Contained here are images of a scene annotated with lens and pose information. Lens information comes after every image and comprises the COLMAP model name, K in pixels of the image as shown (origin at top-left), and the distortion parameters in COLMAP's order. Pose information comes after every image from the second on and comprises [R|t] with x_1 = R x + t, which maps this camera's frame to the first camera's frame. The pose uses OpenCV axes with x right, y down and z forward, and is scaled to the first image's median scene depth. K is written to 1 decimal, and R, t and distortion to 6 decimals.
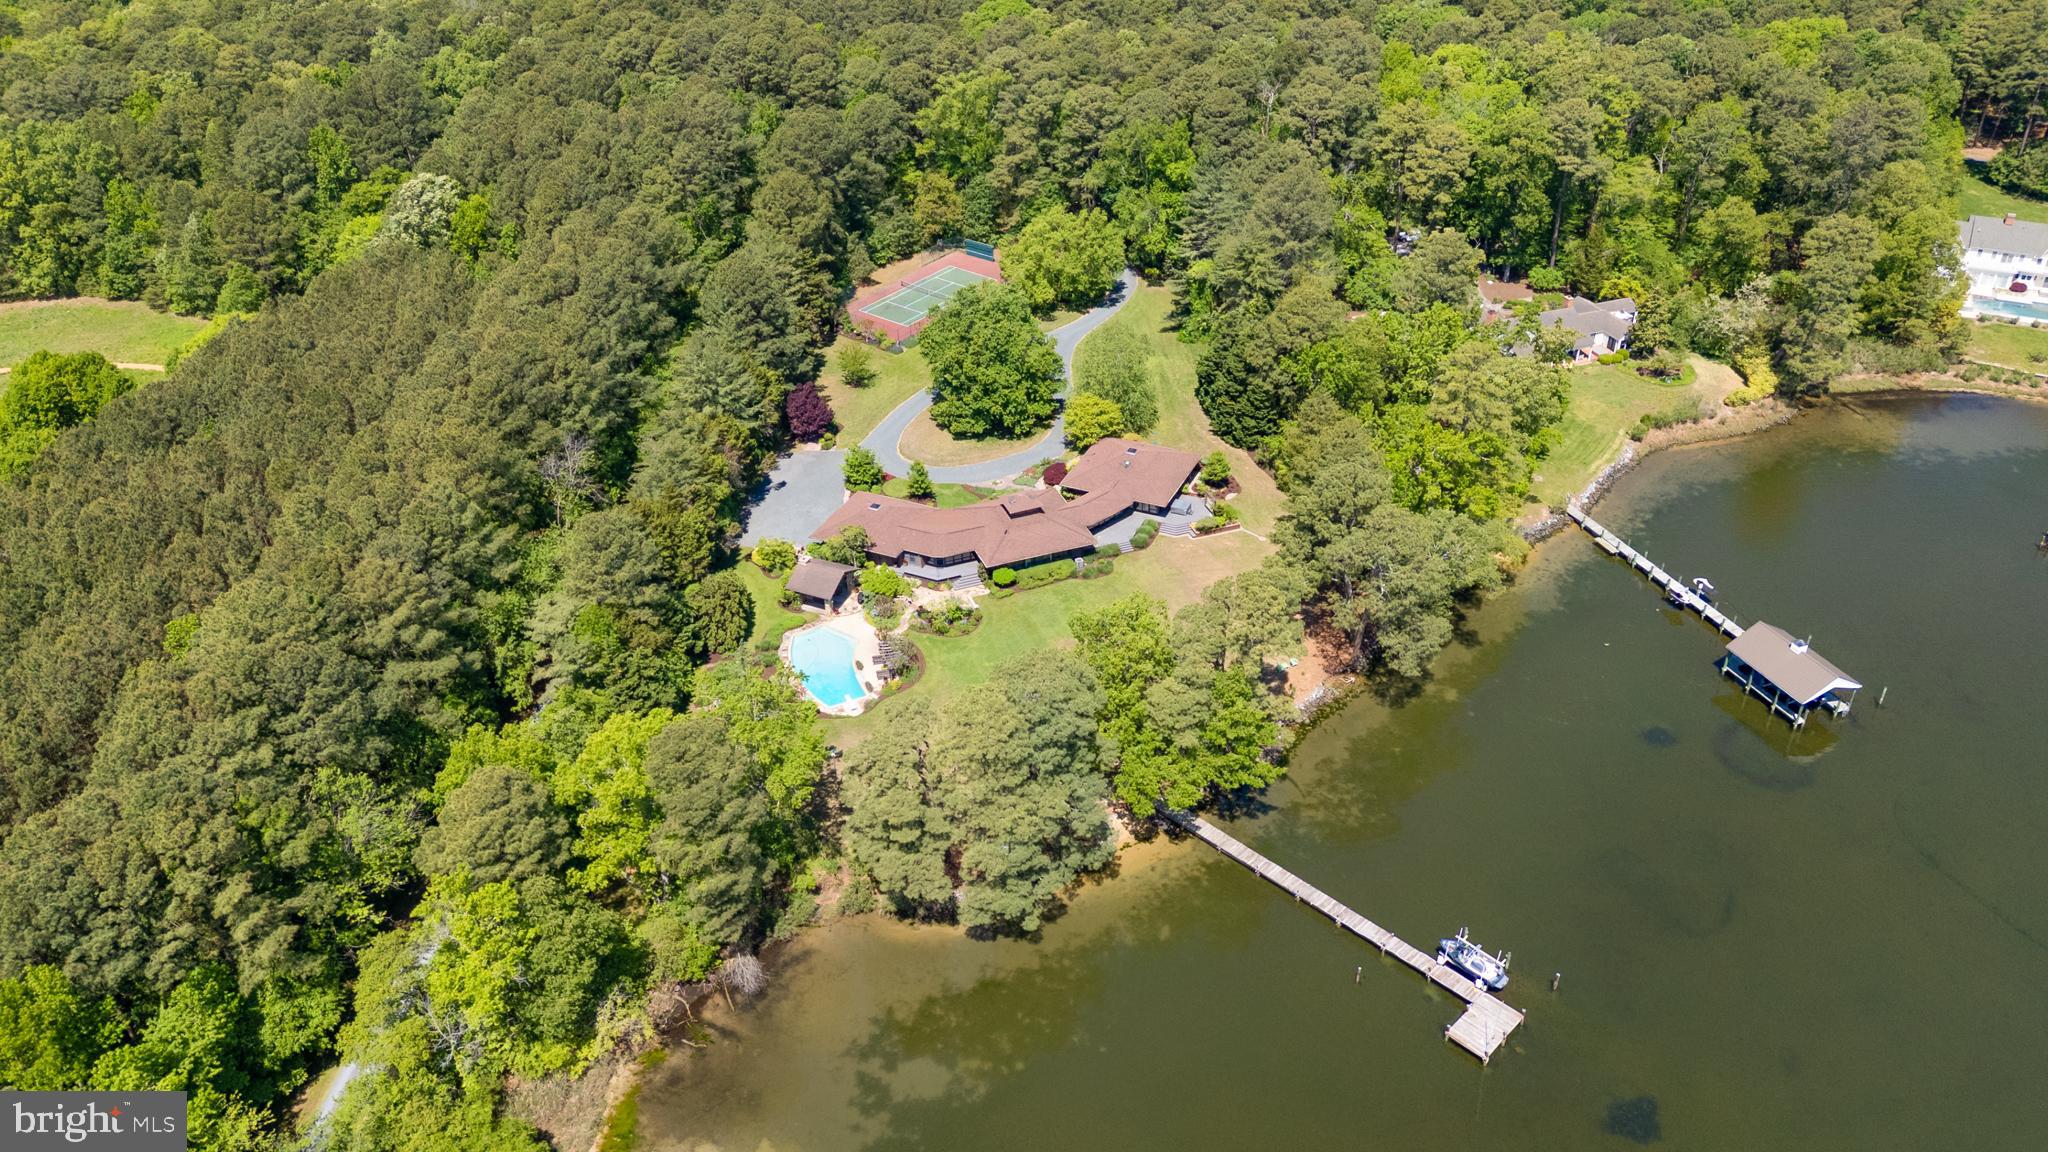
lens RADIAL K [[1499.1, 0, 1033.9], [0, 1499.1, 585.7], [0, 0, 1]] dist [0.052816, -0.043838]
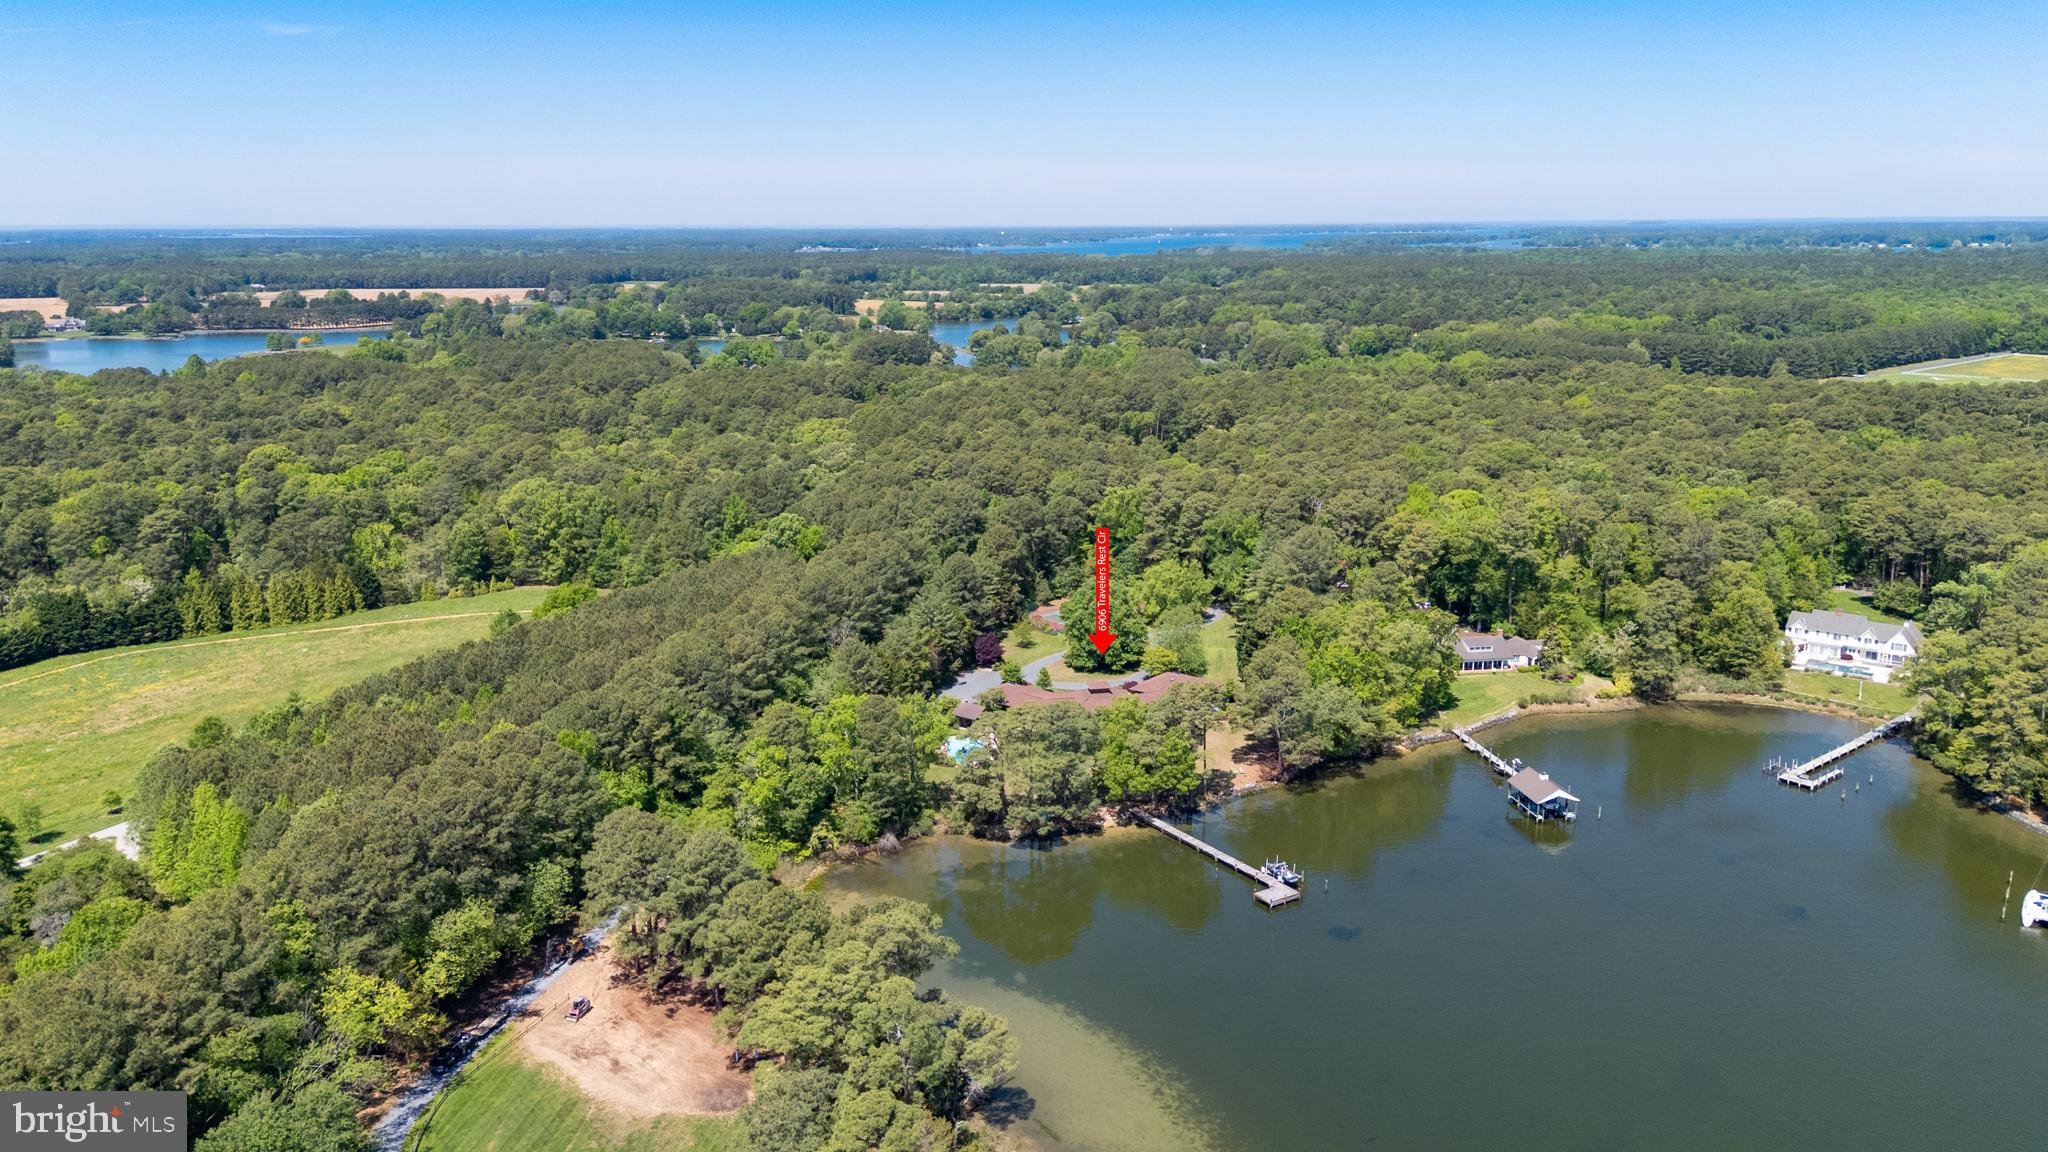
lens RADIAL K [[1499.1, 0, 1026.4], [0, 1499.1, 575.4], [0, 0, 1]] dist [0.052816, -0.043838]
pose [[0.978899, 0.063011, -0.194388, 0.174636], [-0.126895, 0.933073, -0.336560, 0.305352], [0.160171, 0.354125, 0.921380, -0.445382]]
